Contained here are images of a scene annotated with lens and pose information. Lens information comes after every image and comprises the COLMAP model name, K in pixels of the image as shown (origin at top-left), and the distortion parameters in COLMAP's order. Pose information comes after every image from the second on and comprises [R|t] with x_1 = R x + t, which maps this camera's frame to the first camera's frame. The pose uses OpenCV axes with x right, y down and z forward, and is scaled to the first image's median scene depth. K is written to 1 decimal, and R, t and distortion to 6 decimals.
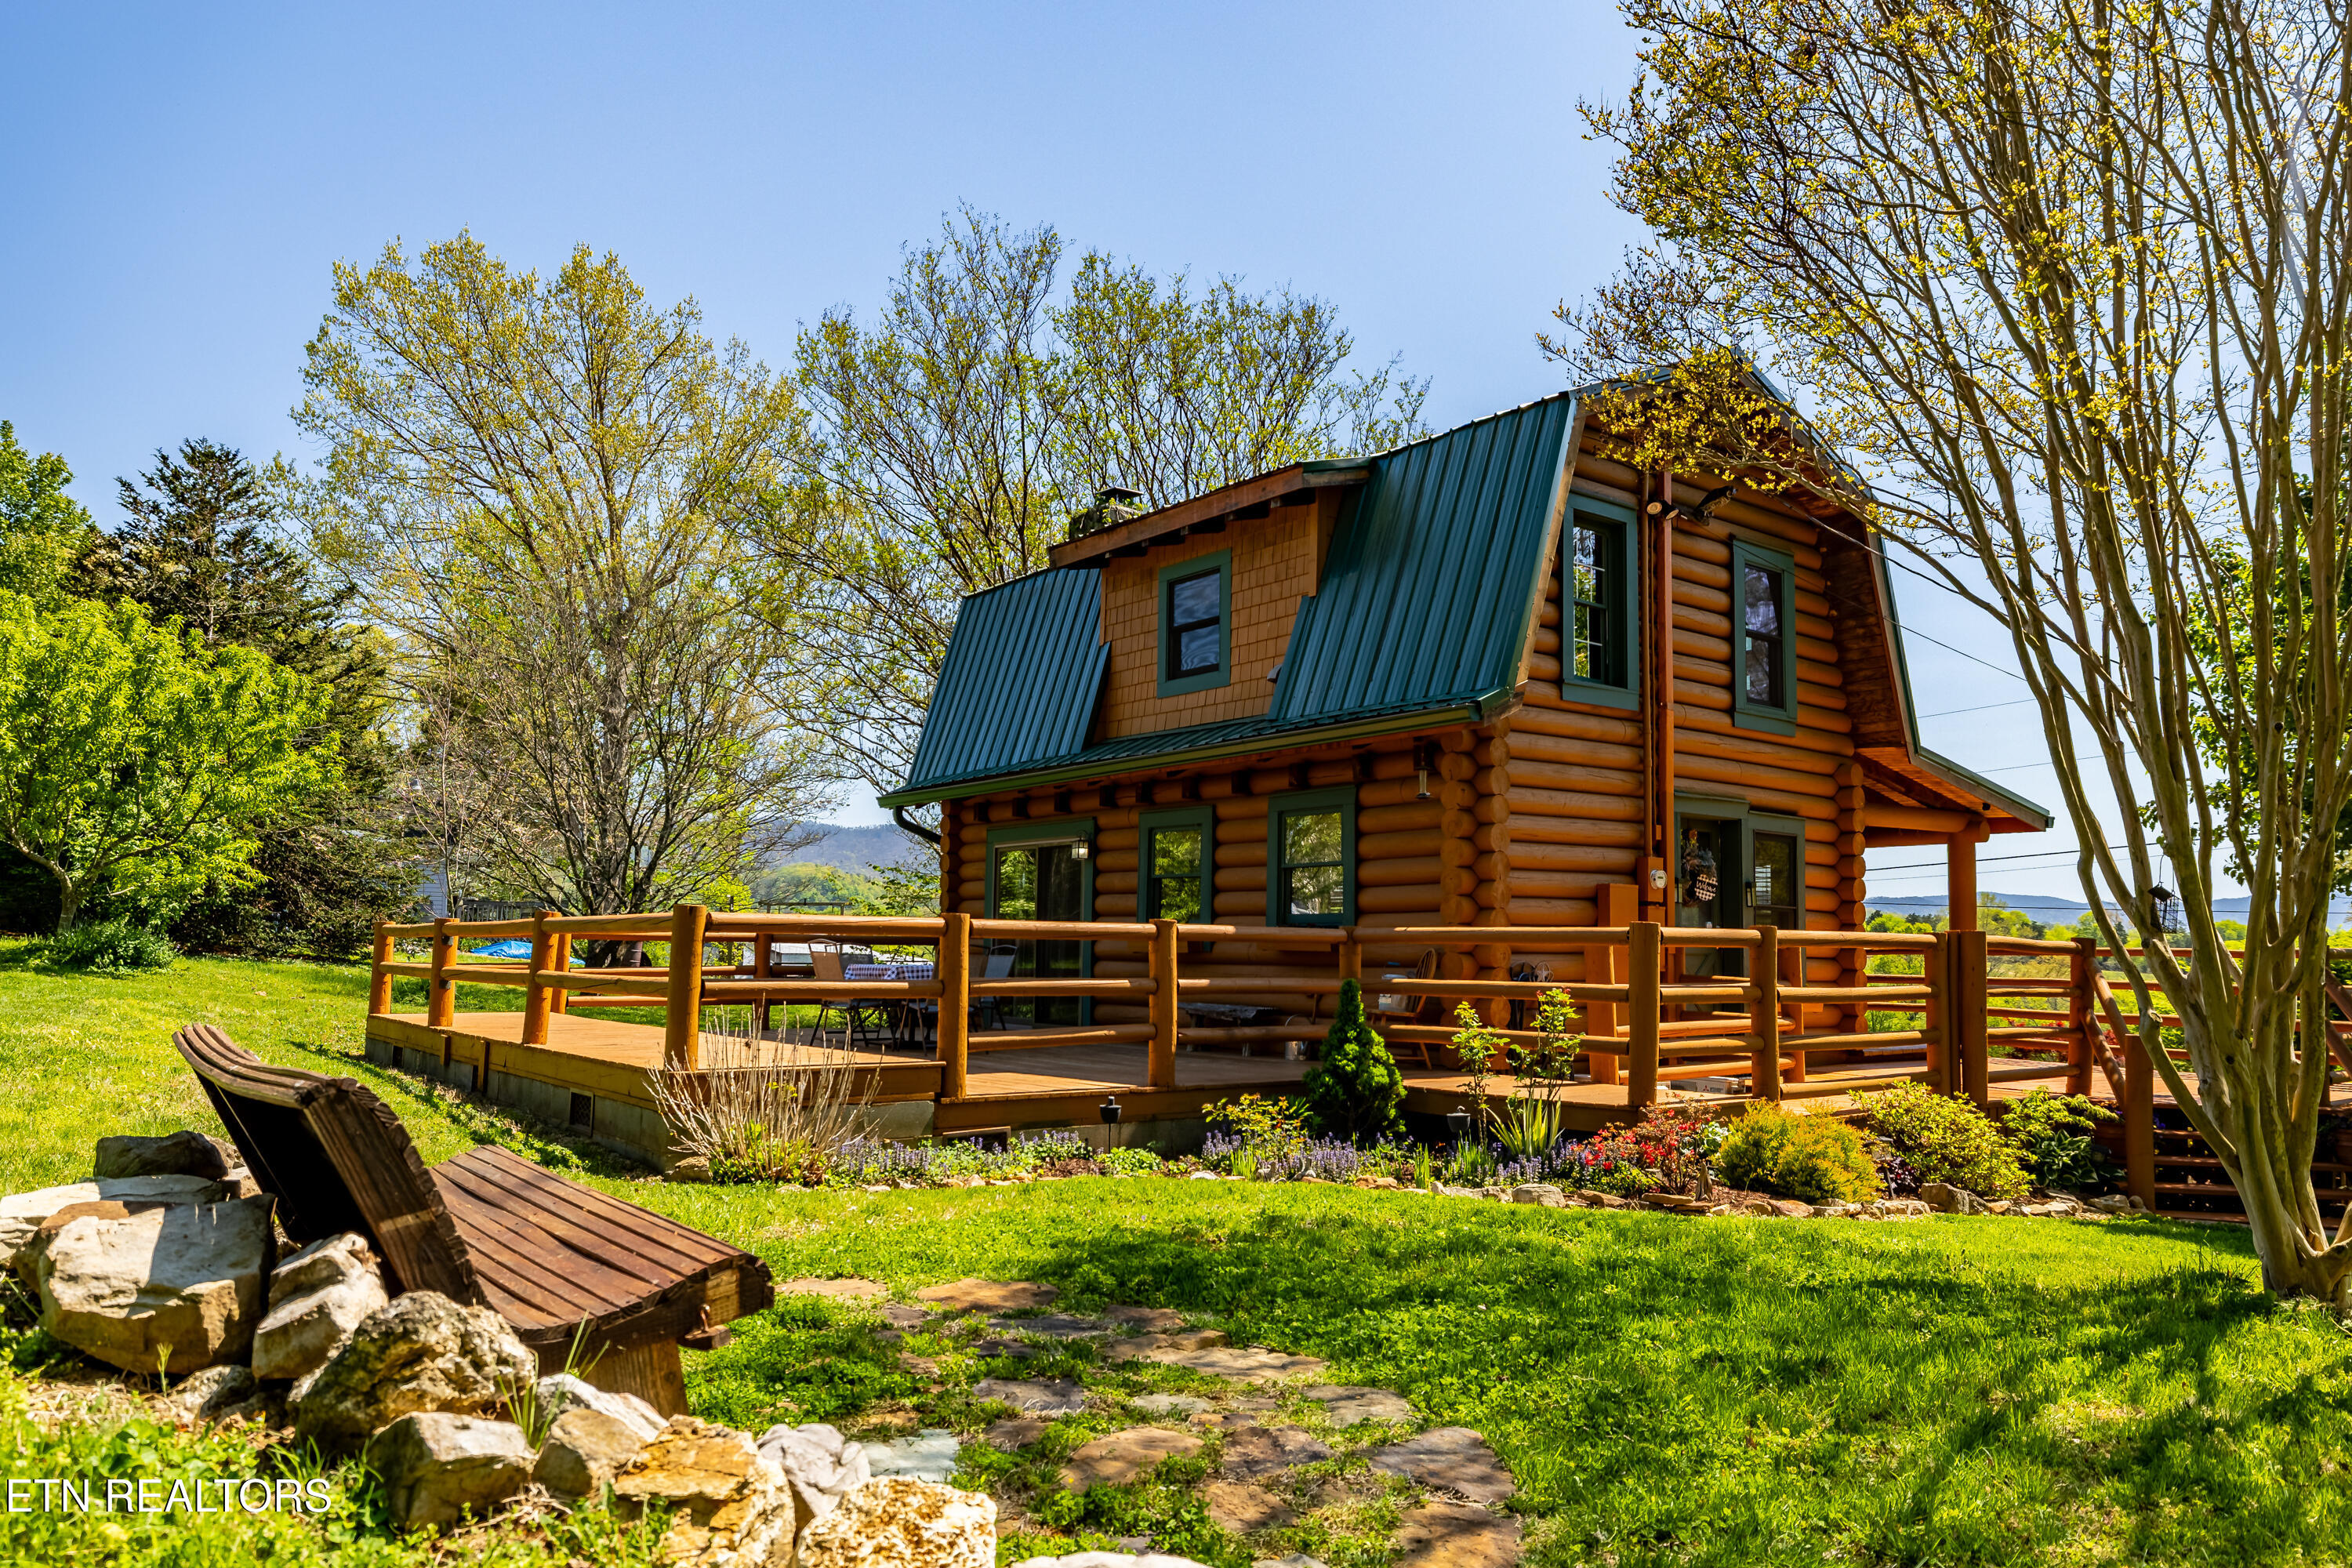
lens RADIAL K [[1480.1, 0, 1179.8], [0, 1480.1, 821.3], [0, 0, 1]] dist [0.002027, 0.001177]
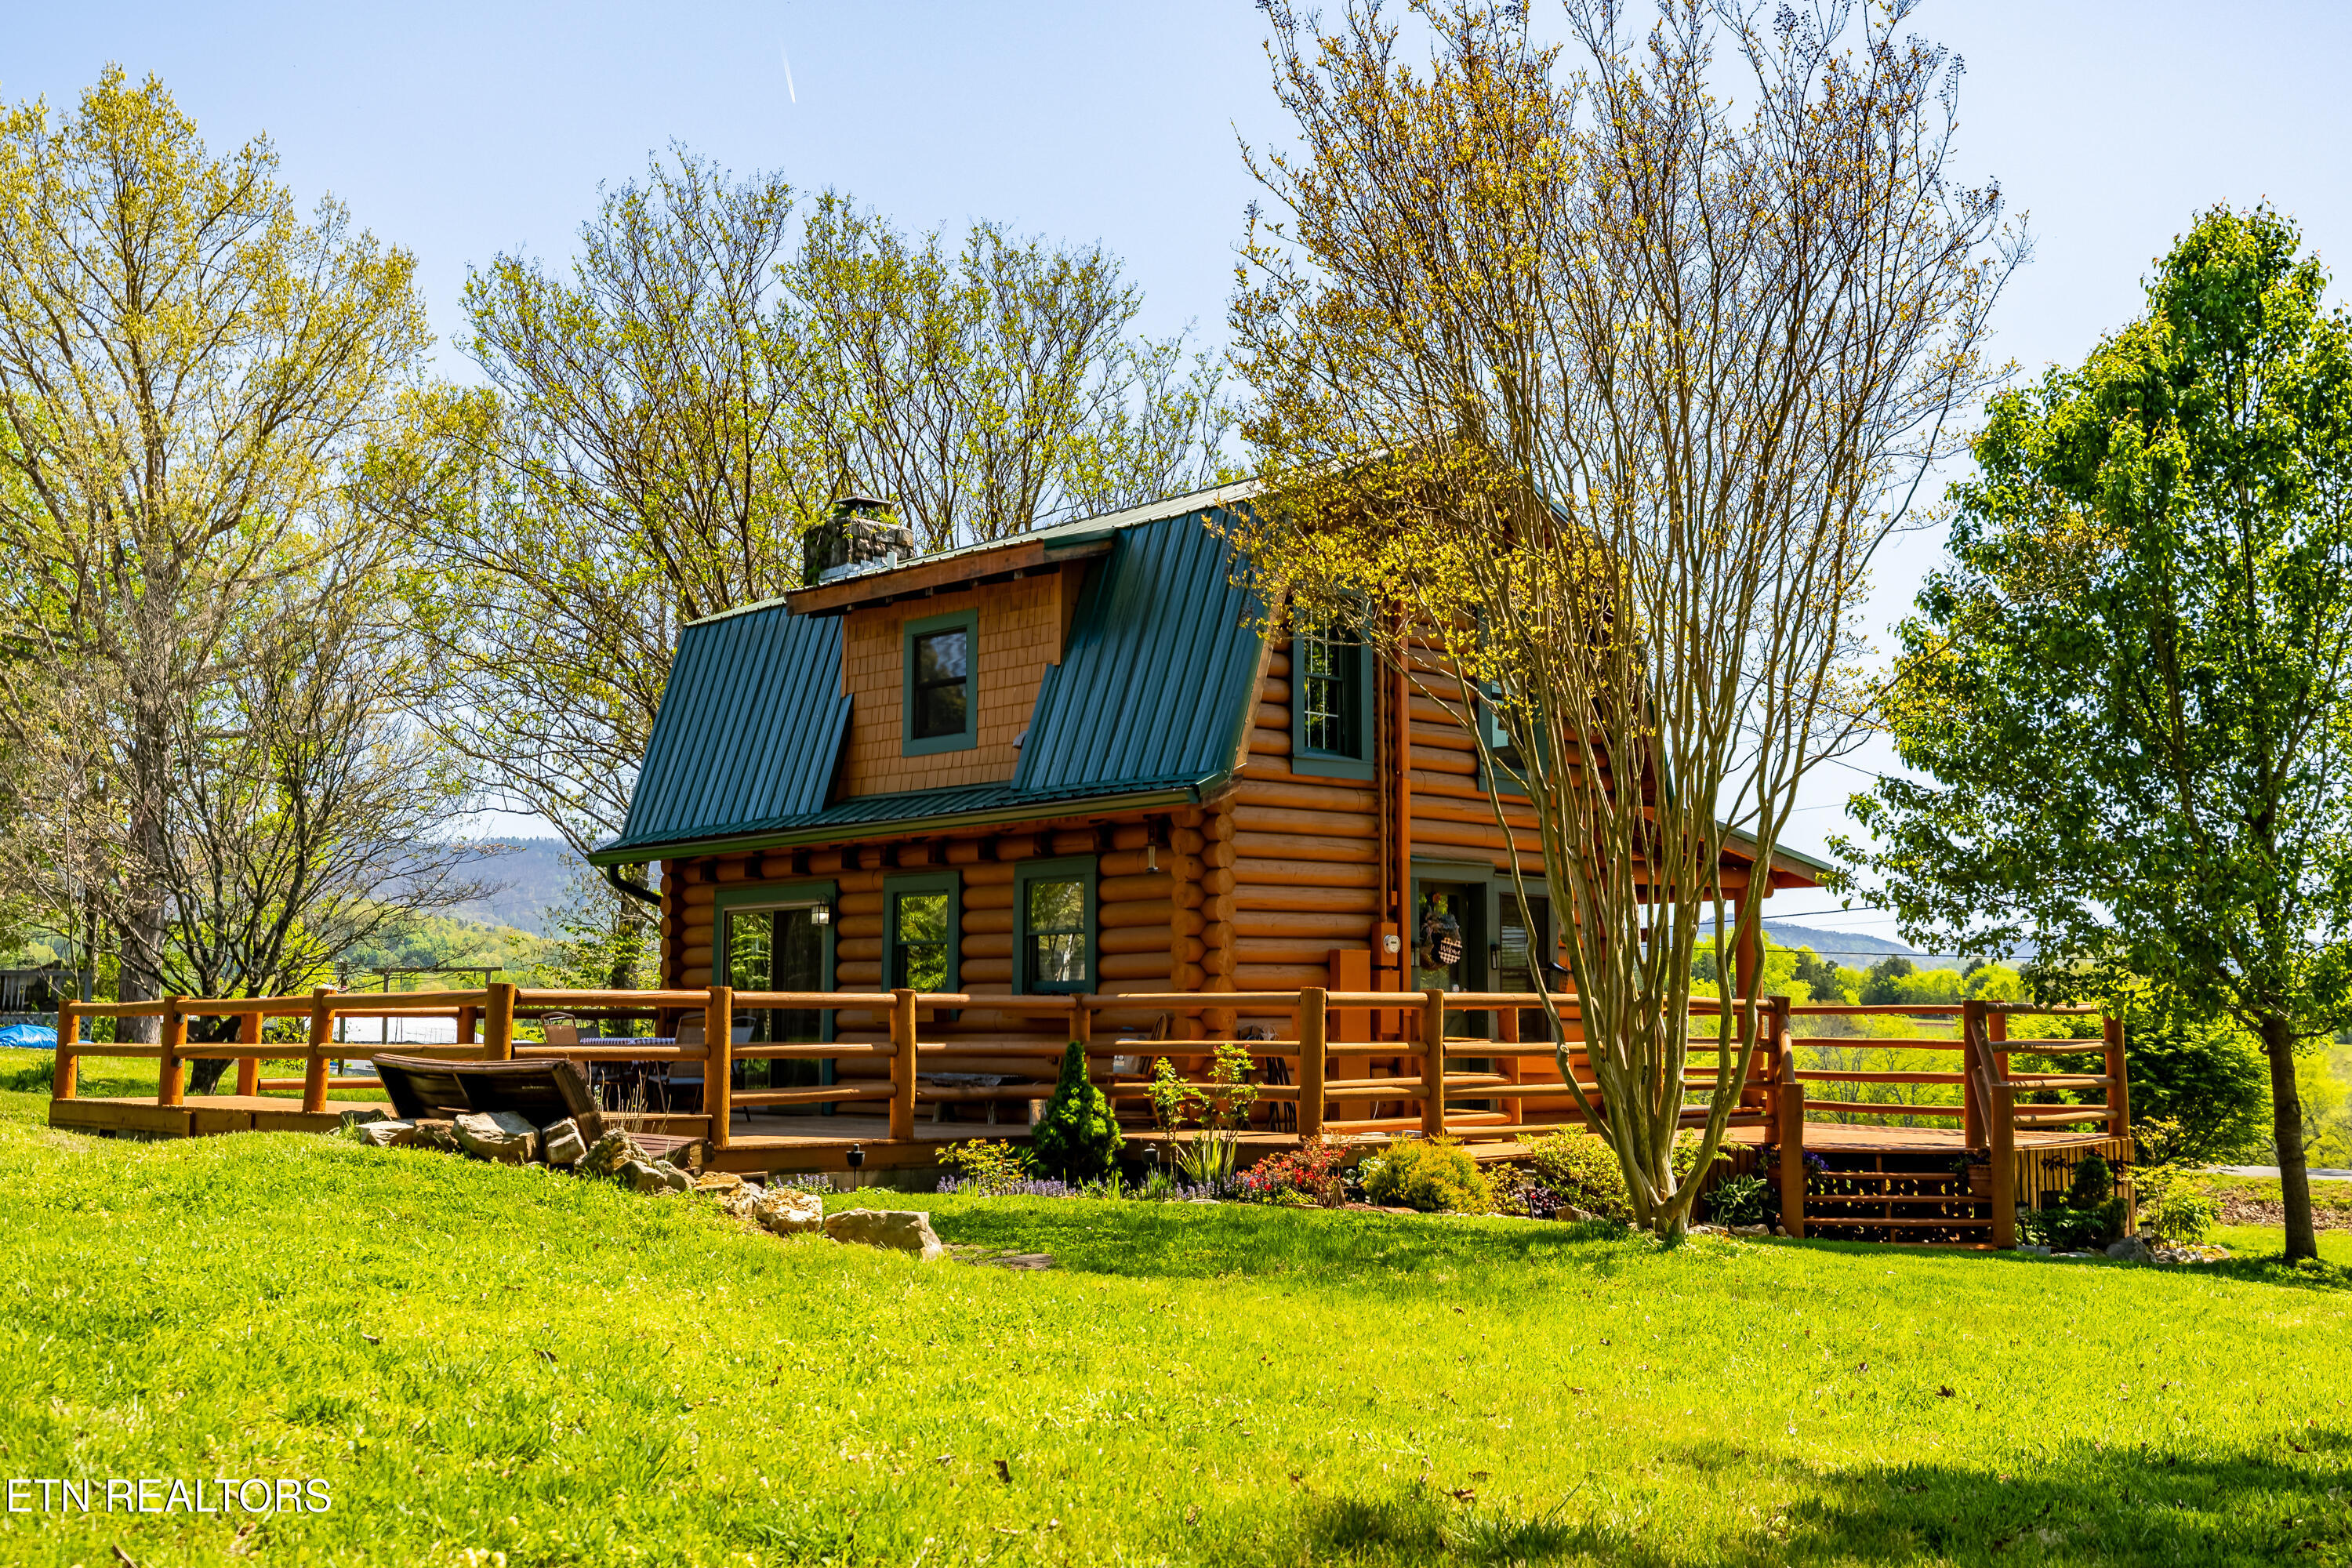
lens RADIAL K [[2274.1, 0, 1219.7], [0, 2274.1, 784.1], [0, 0, 1]] dist [-0.005113, -0.004322]
pose [[0.993282, -0.001434, 0.115710, 0.020280], [0.003851, 0.999779, -0.020668, -0.038128], [-0.115654, 0.020975, 0.993068, -0.535436]]
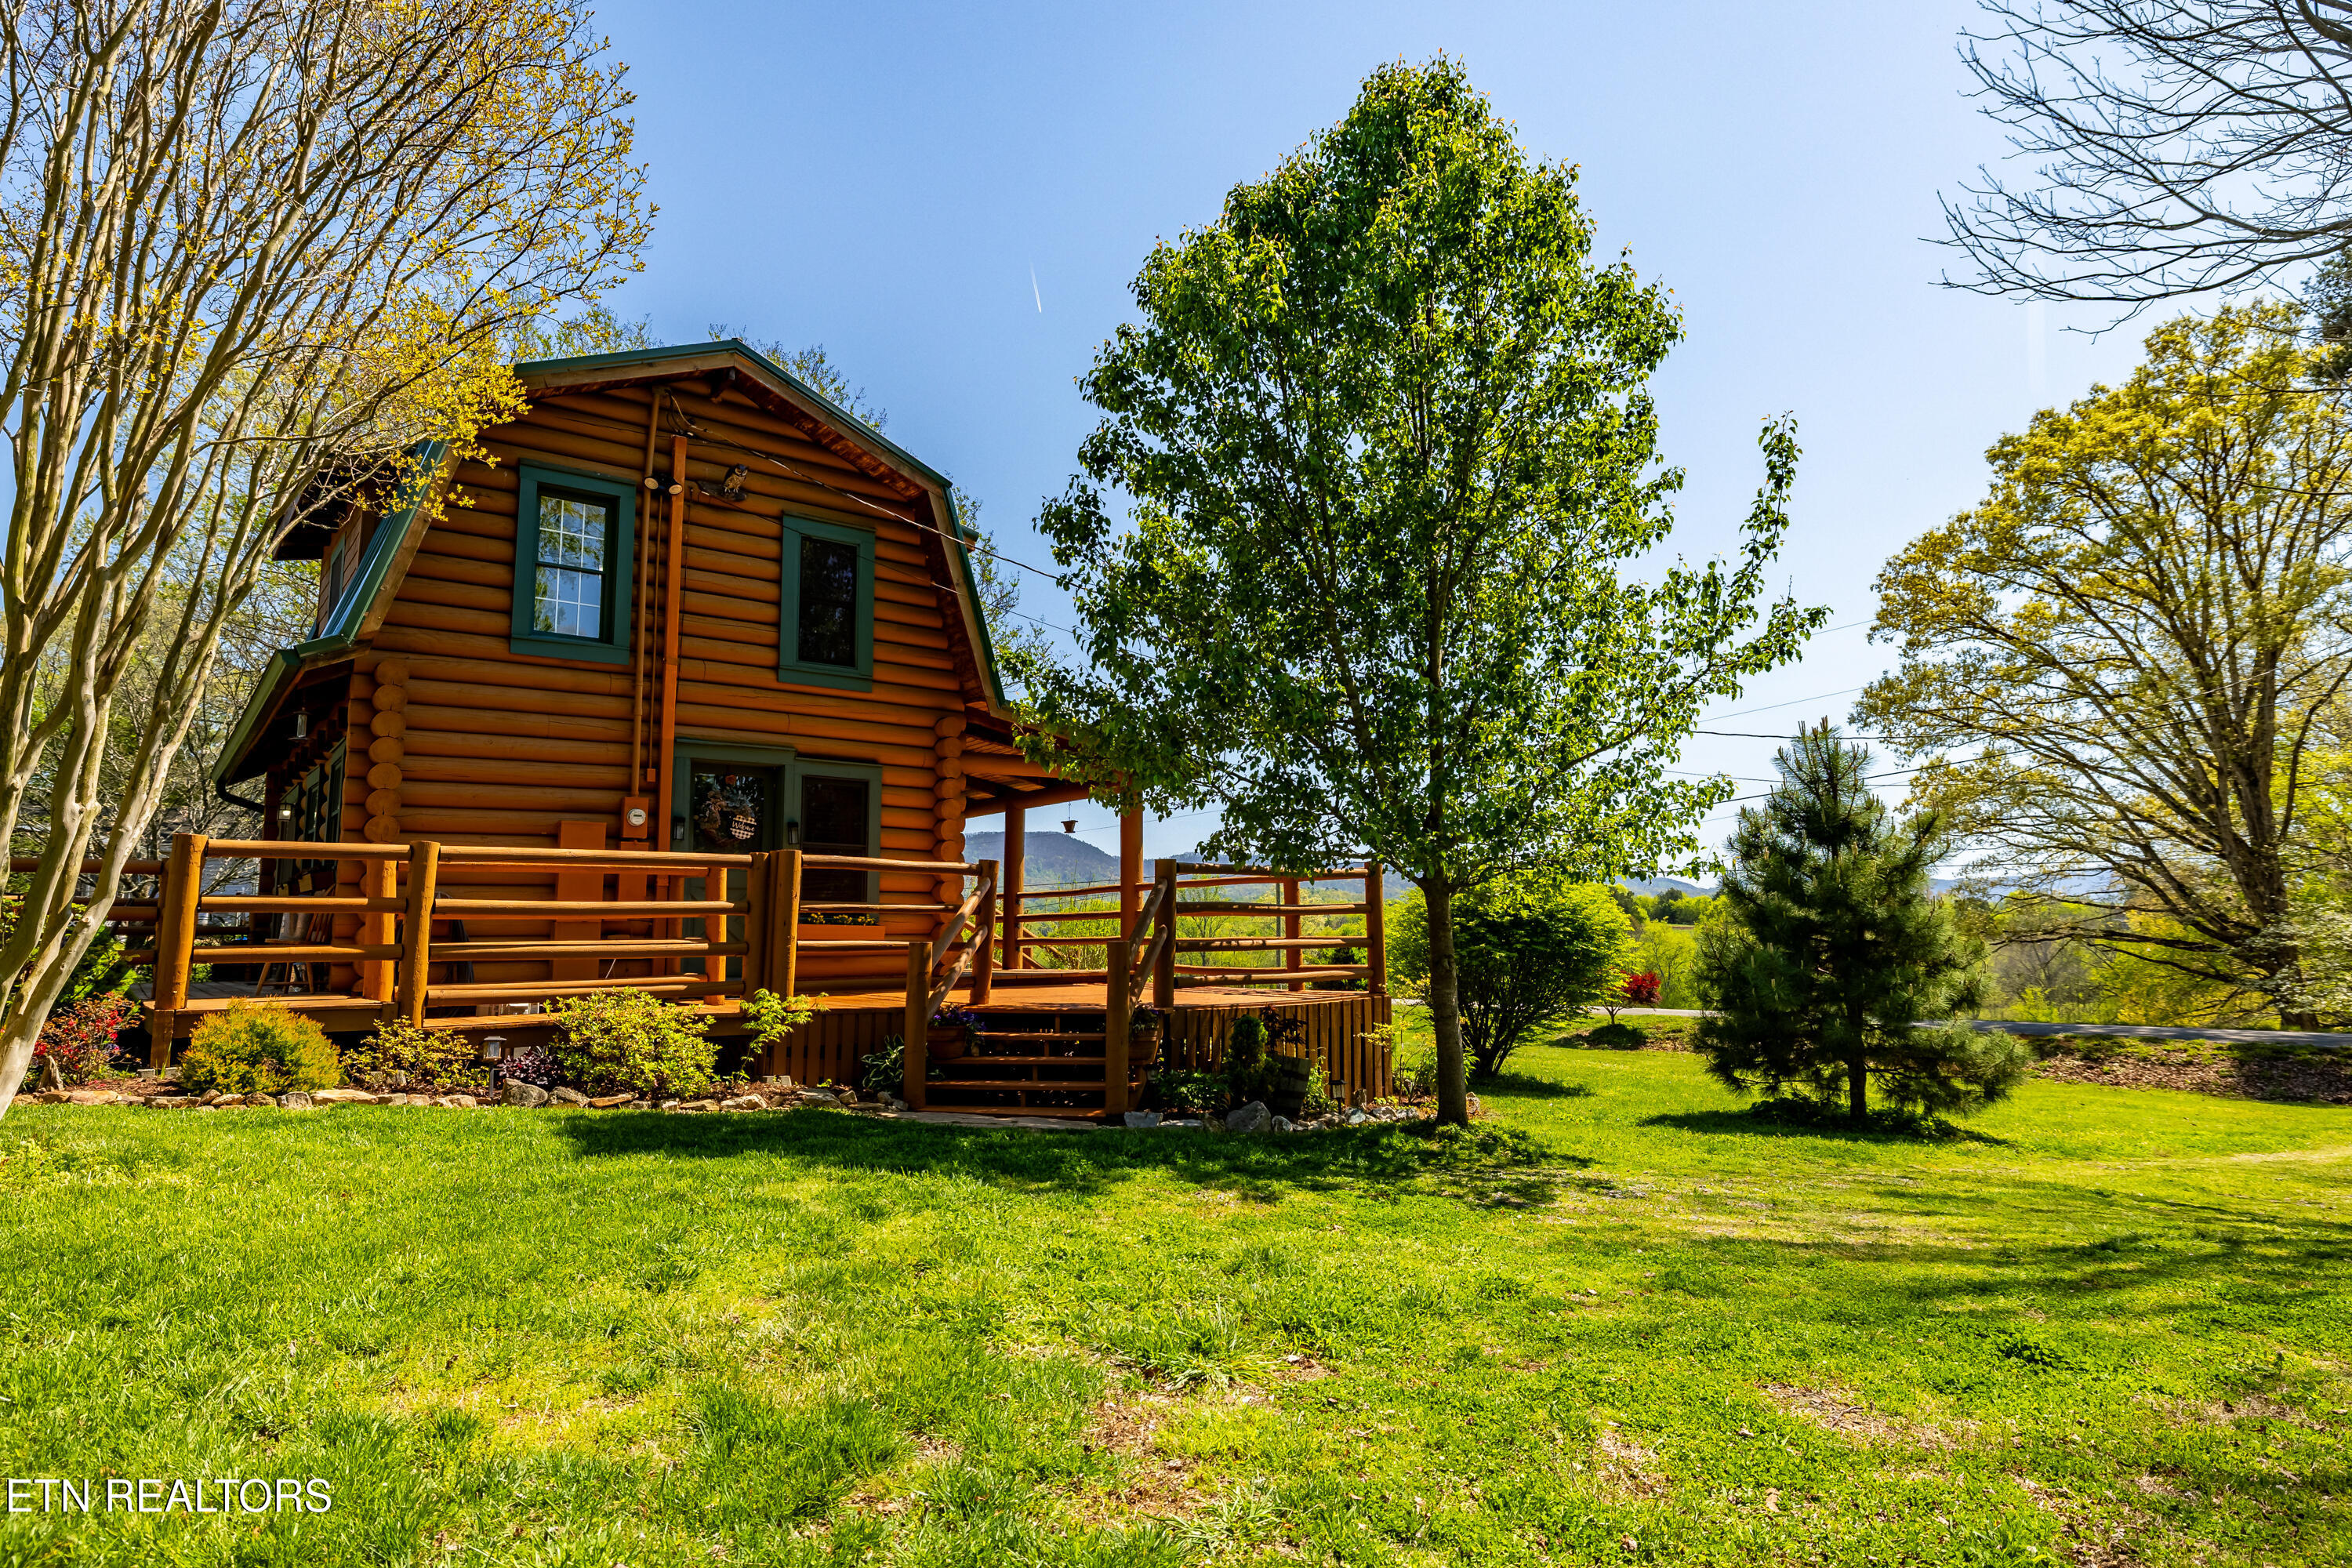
lens RADIAL K [[1255.4, 0, 1174.7], [0, 1255.4, 815.9], [0, 0, 1]] dist [-0.001410, 0.000327]
pose [[0.999322, -0.021434, 0.029937, 0.661940], [0.021699, 0.999728, -0.008554, 0.052269], [-0.029746, 0.009198, 0.999515, 0.056442]]
